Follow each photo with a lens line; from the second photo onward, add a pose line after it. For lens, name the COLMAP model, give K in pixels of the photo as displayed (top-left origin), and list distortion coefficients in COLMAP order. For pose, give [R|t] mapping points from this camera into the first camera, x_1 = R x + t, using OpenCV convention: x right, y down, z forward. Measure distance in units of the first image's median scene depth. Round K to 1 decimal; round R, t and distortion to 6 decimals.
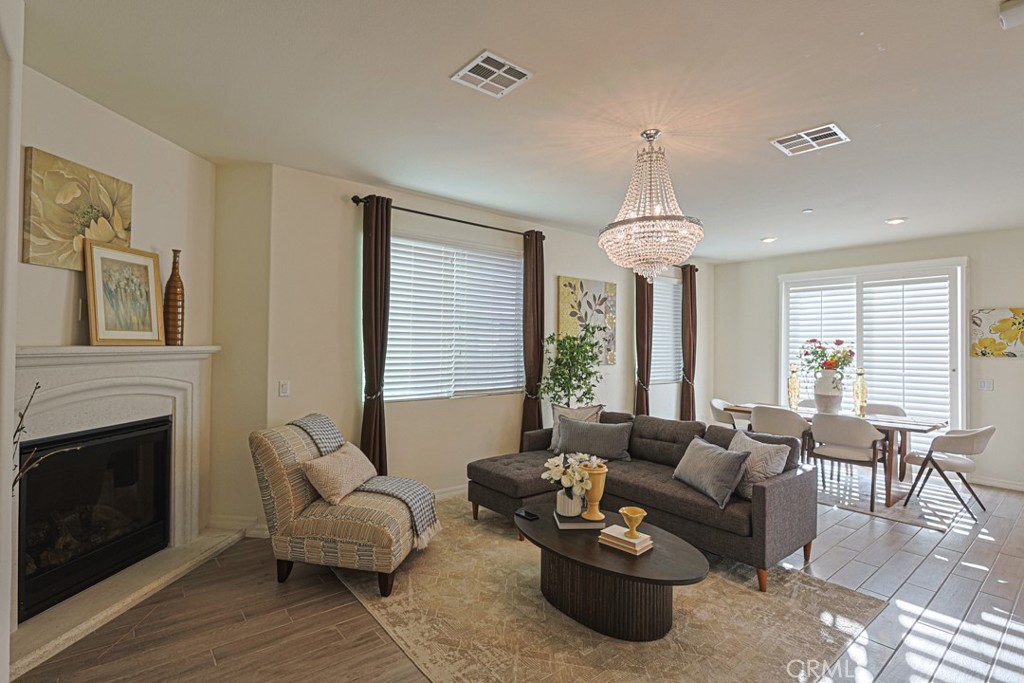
lens RADIAL K [[491.4, 0, 506.1], [0, 491.4, 339.3], [0, 0, 1]] dist [-0.004728, -0.000034]
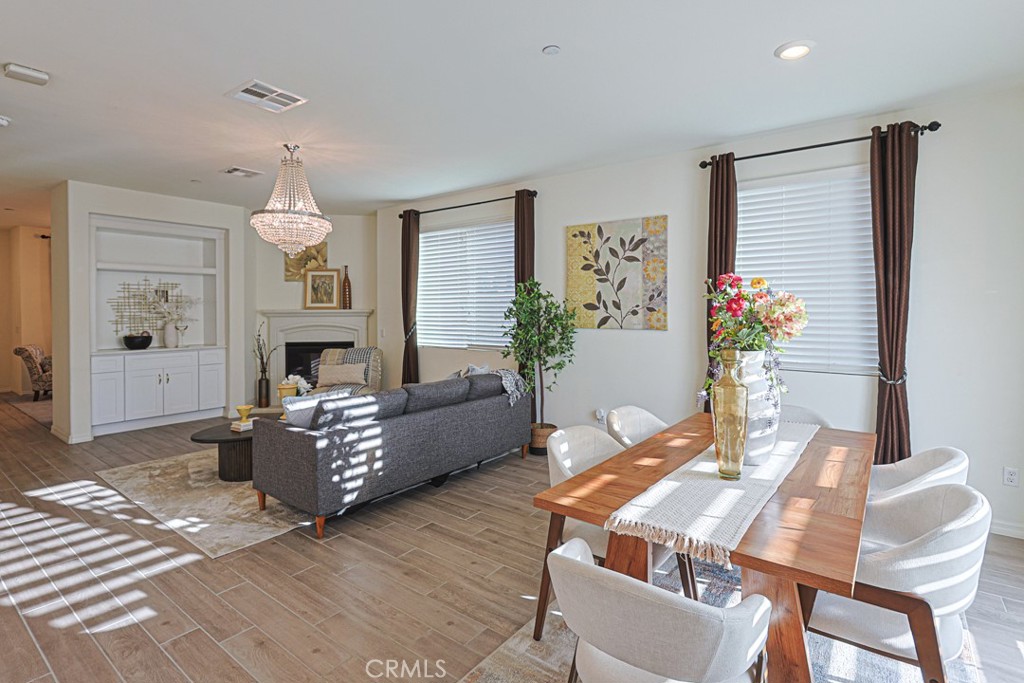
lens RADIAL K [[497.6, 0, 511.6], [0, 497.6, 313.8], [0, 0, 1]] dist [-0.000847, 0.000403]
pose [[0.235263, -0.003963, -0.971924, 1.339854], [0.017505, 0.999847, 0.000161, 0.036735], [0.971774, -0.017051, 0.235297, 0.962533]]
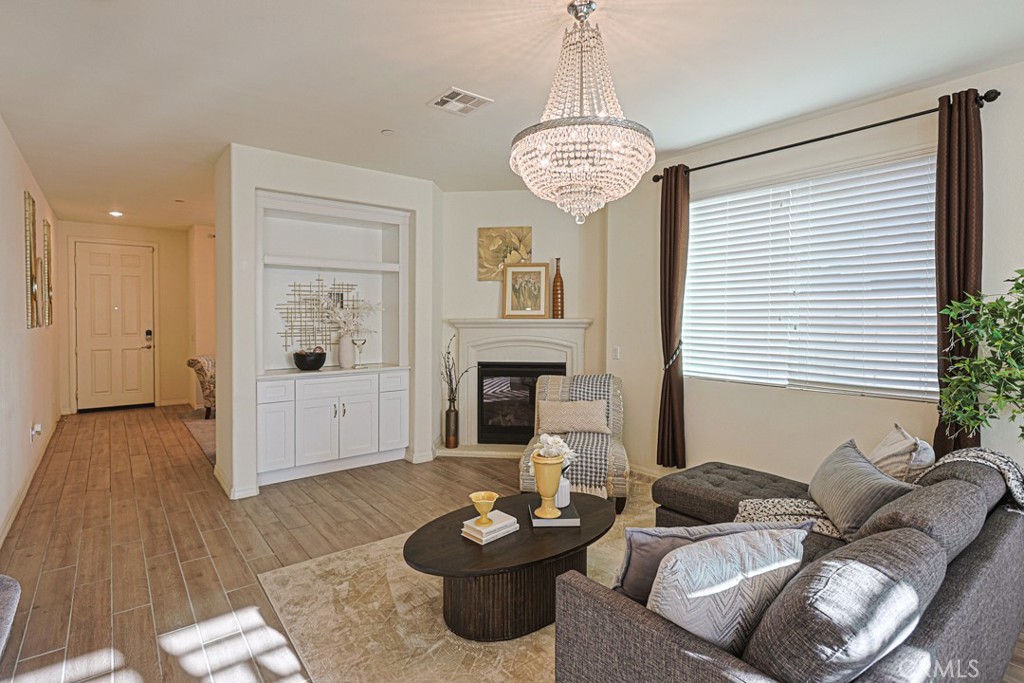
lens RADIAL K [[506.0, 0, 507.9], [0, 506.0, 321.0], [0, 0, 1]] dist [-0.001565, -0.000565]
pose [[-0.015256, -0.001768, -0.999882, 0.778211], [0.010353, 0.999945, -0.001926, 0.018152], [0.999830, -0.010381, -0.015237, 0.695386]]
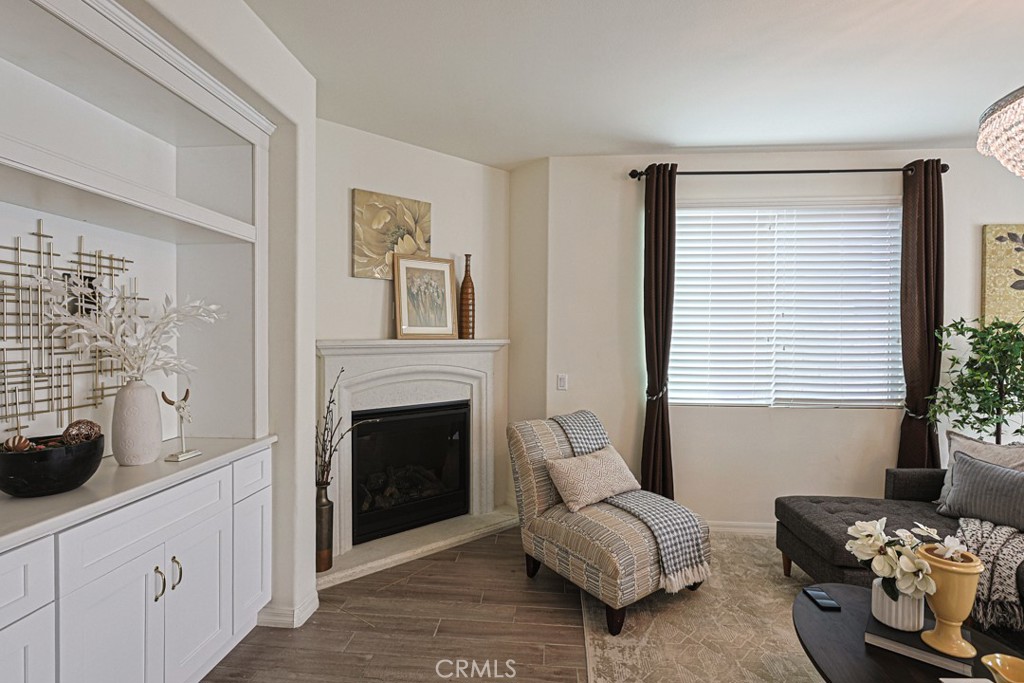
lens RADIAL K [[498.2, 0, 507.3], [0, 498.2, 342.2], [0, 0, 1]] dist [-0.001090, 0.000431]
pose [[0.719286, 0.003254, -0.694707, 0.155770], [0.010330, 0.999828, 0.015379, 0.002815], [0.694638, -0.018238, 0.719129, 0.187625]]
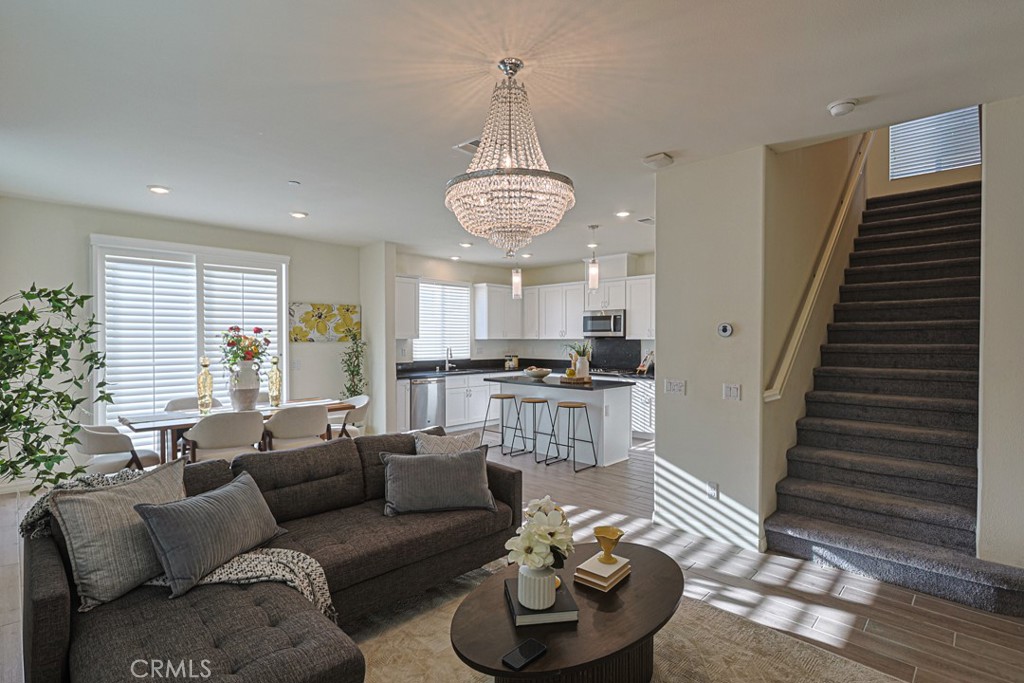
lens RADIAL K [[491.4, 0, 506.1], [0, 491.4, 339.3], [0, 0, 1]] dist [-0.004728, -0.000034]
pose [[-0.103753, -0.017181, 0.994455, -0.375550], [-0.017128, 0.999733, 0.015485, 0.001144], [-0.994456, -0.015427, -0.104020, 0.823595]]
